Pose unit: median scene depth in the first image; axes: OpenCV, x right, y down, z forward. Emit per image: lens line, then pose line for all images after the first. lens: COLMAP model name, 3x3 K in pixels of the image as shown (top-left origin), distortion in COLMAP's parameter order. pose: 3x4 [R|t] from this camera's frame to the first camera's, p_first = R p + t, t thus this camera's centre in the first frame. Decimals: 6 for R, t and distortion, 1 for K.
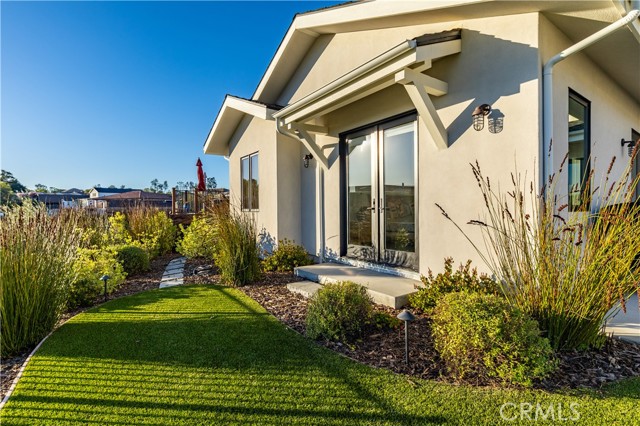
lens RADIAL K [[293.4, 0, 324.1], [0, 293.4, 209.8], [0, 0, 1]] dist [0.019836, -0.000810]
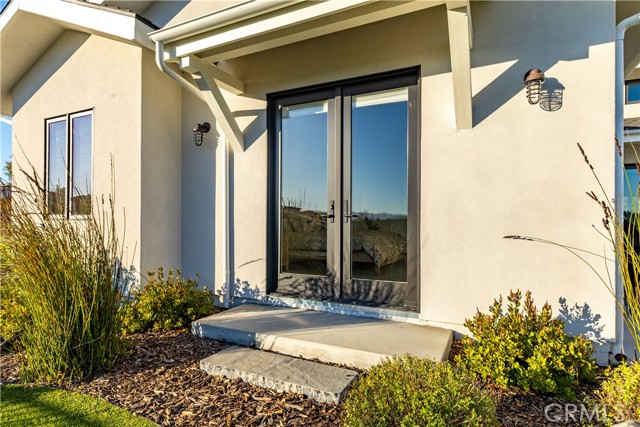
lens RADIAL K [[340.1, 0, 315.9], [0, 340.1, 221.3], [0, 0, 1]] dist [-0.000811, 0.000068]
pose [[0.886653, 0.011899, 0.462282, -0.191869], [-0.009118, 0.999924, -0.008250, 0.013122], [-0.462345, 0.003099, 0.886695, 0.334457]]
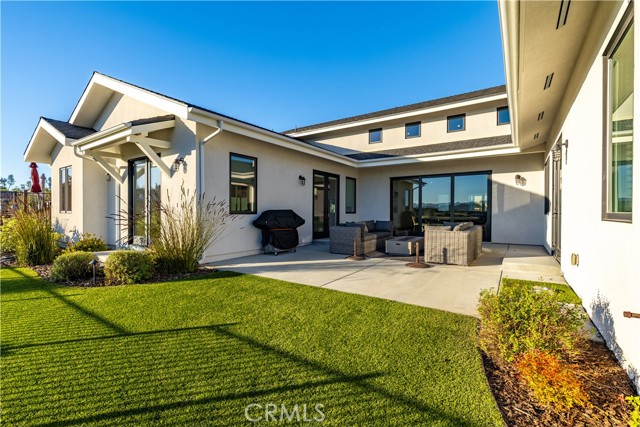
lens RADIAL K [[293.4, 0, 321.6], [0, 293.4, 211.8], [0, 0, 1]] dist [0.019836, -0.000810]
pose [[0.951550, 0.012785, 0.307230, 0.529752], [-0.010130, 0.999896, -0.010236, 0.002550], [-0.307329, 0.006628, 0.951580, -0.699595]]
